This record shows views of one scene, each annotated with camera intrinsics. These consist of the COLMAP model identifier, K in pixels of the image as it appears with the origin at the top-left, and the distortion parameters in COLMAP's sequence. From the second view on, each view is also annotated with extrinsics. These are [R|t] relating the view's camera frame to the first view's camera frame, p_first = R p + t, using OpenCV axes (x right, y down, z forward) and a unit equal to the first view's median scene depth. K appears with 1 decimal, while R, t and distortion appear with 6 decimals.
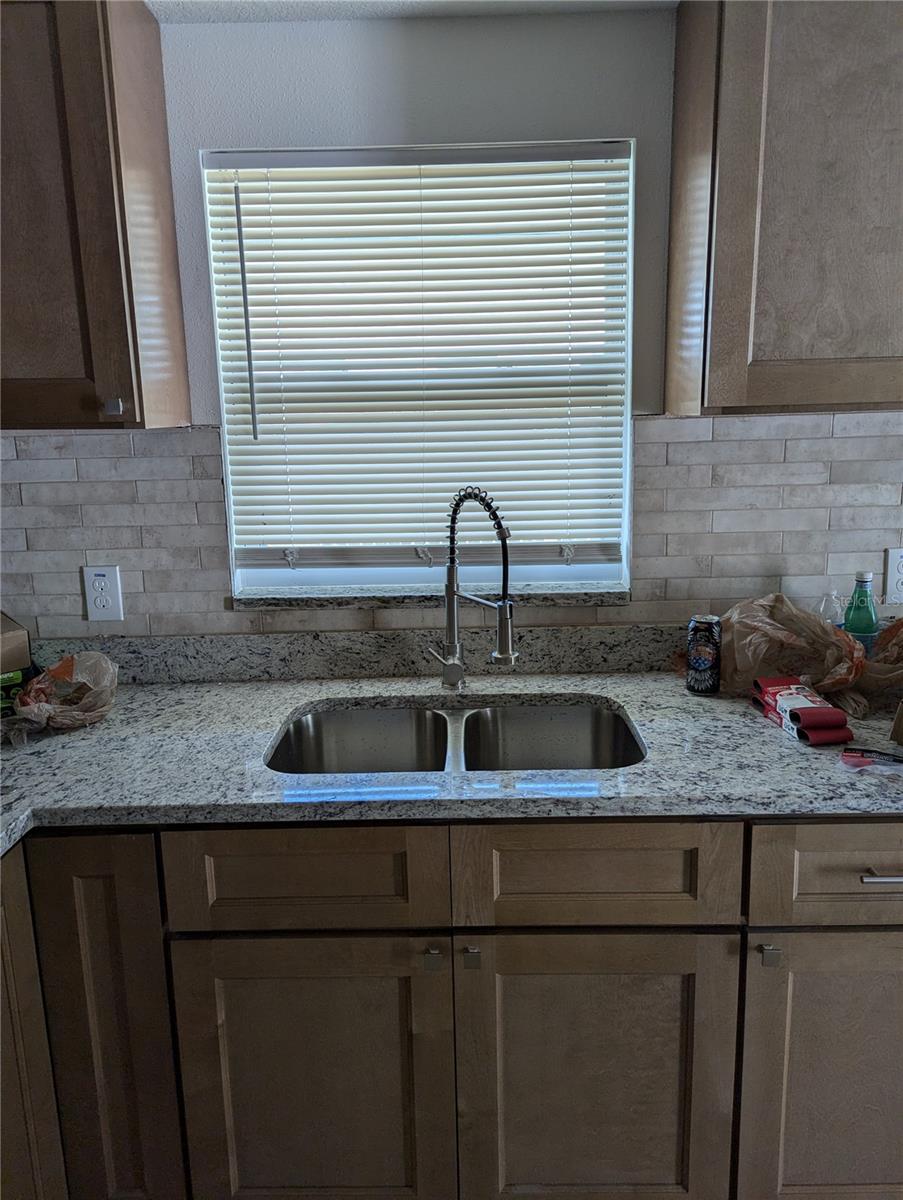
lens RADIAL K [[851.4, 0, 455.8], [0, 851.4, 600.9], [0, 0, 1]] dist [0.058900, -0.047745]
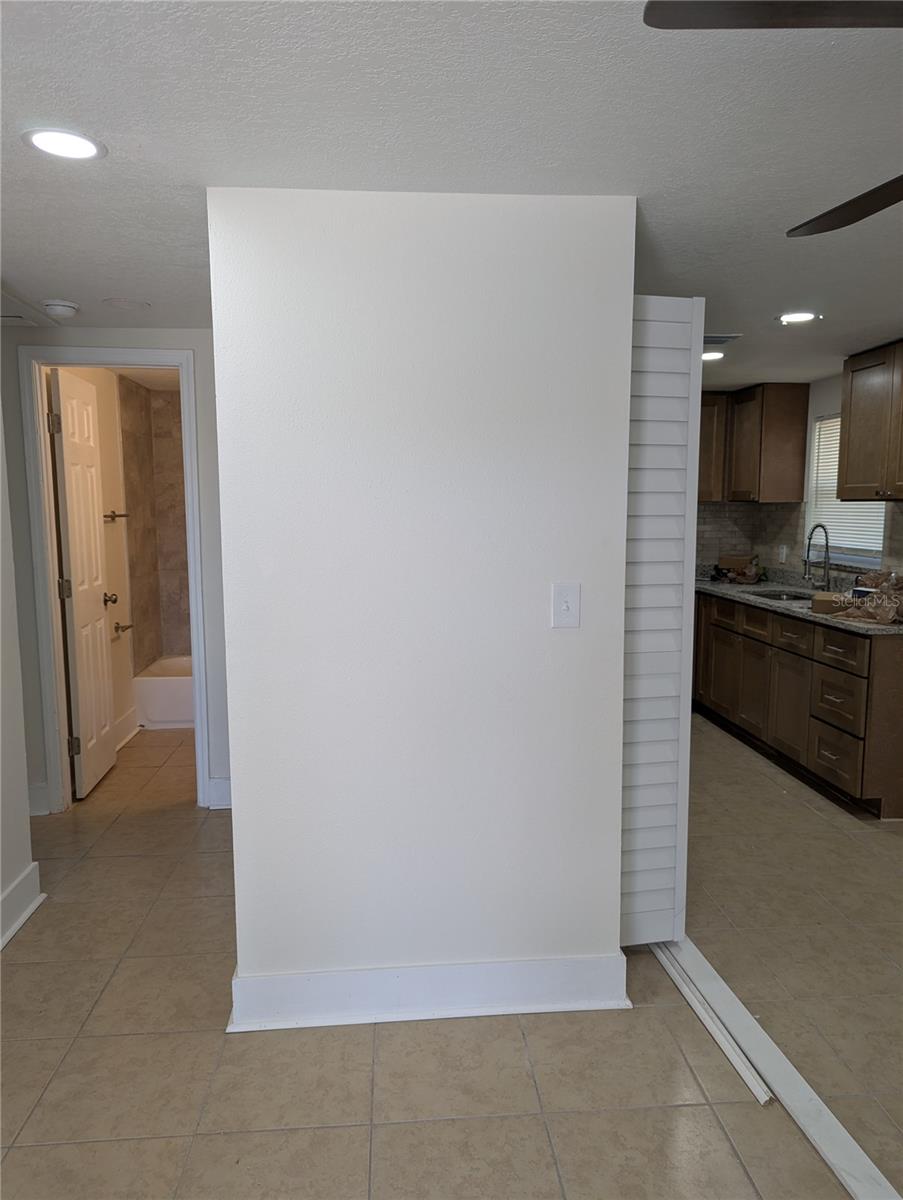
lens RADIAL K [[851.4, 0, 463.3], [0, 851.4, 613.8], [0, 0, 1]] dist [0.058900, -0.047745]
pose [[0.103355, 0.146725, -0.983763, 3.091712], [-0.210024, 0.969978, 0.122603, 0.074726], [0.972218, 0.193942, 0.131068, -0.613993]]
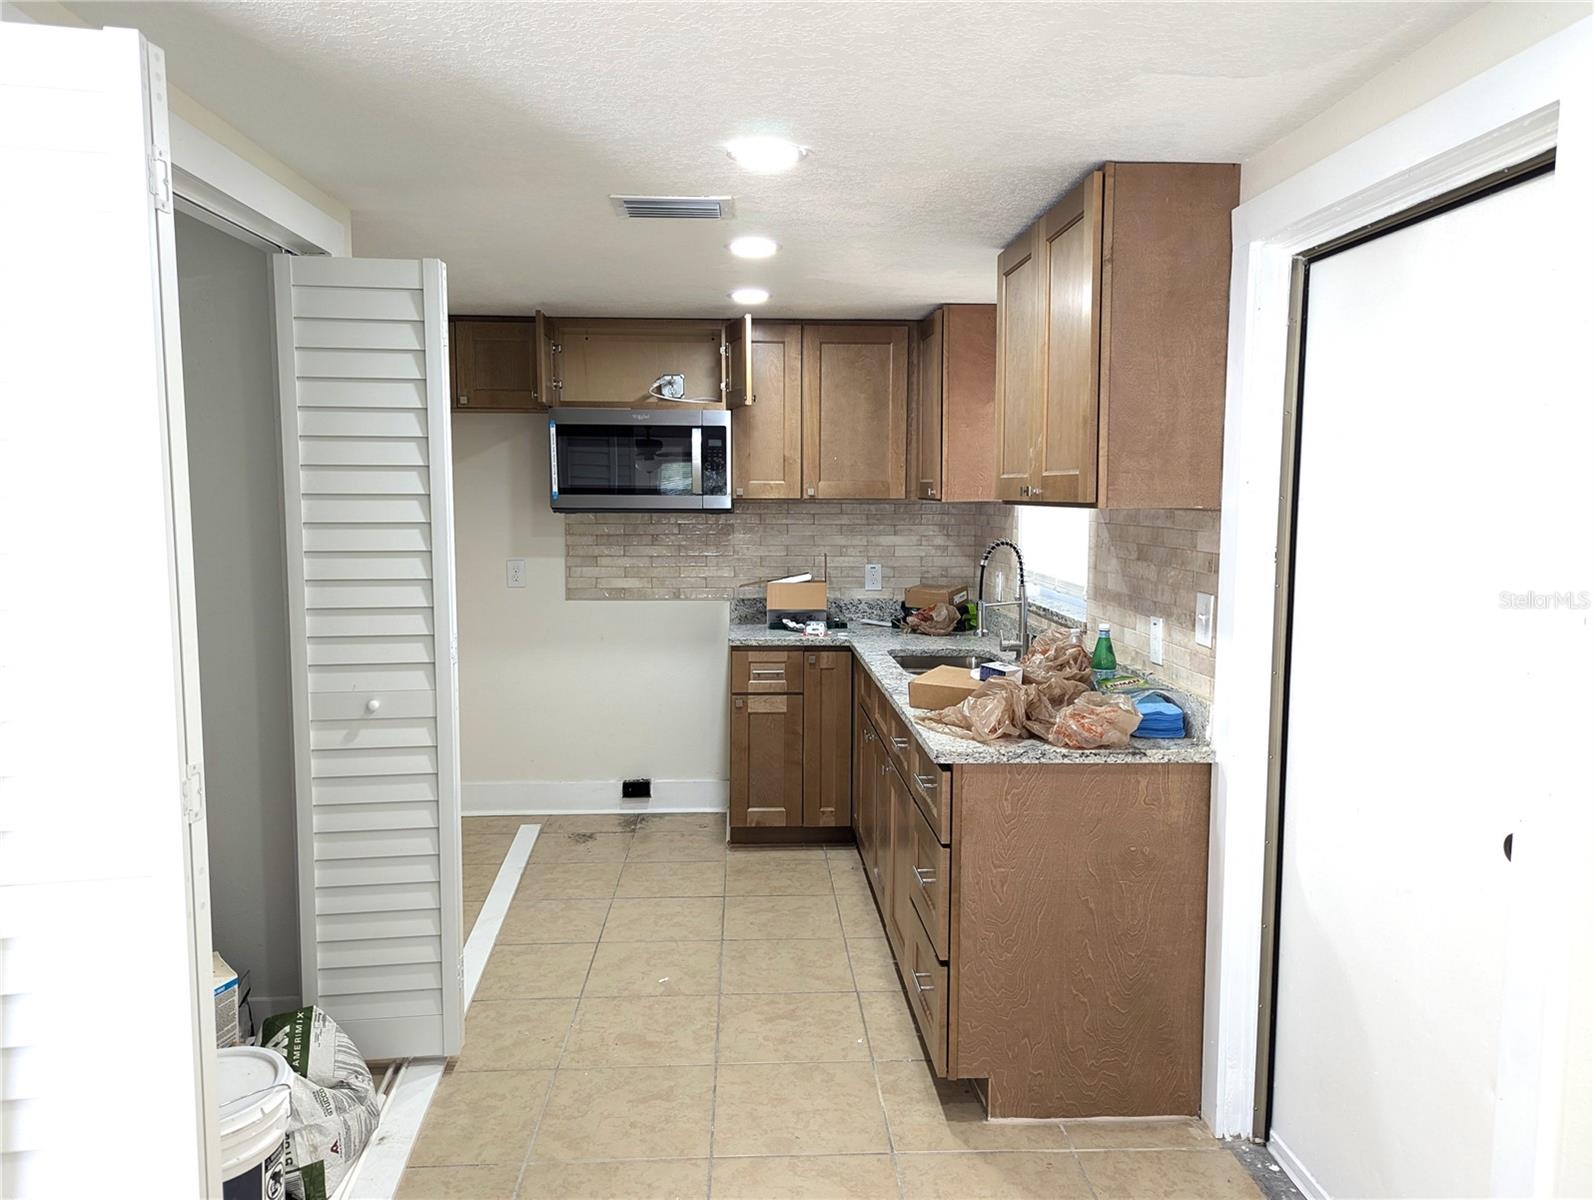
lens RADIAL K [[1130.9, 0, 806.0], [0, 1130.9, 600.0], [0, 0, 1]] dist [0.058738, -0.048327]
pose [[0.072550, 0.115279, -0.990680, 2.443910], [-0.210930, 0.972604, 0.097728, -0.160788], [0.974805, 0.201874, 0.094879, 0.408977]]
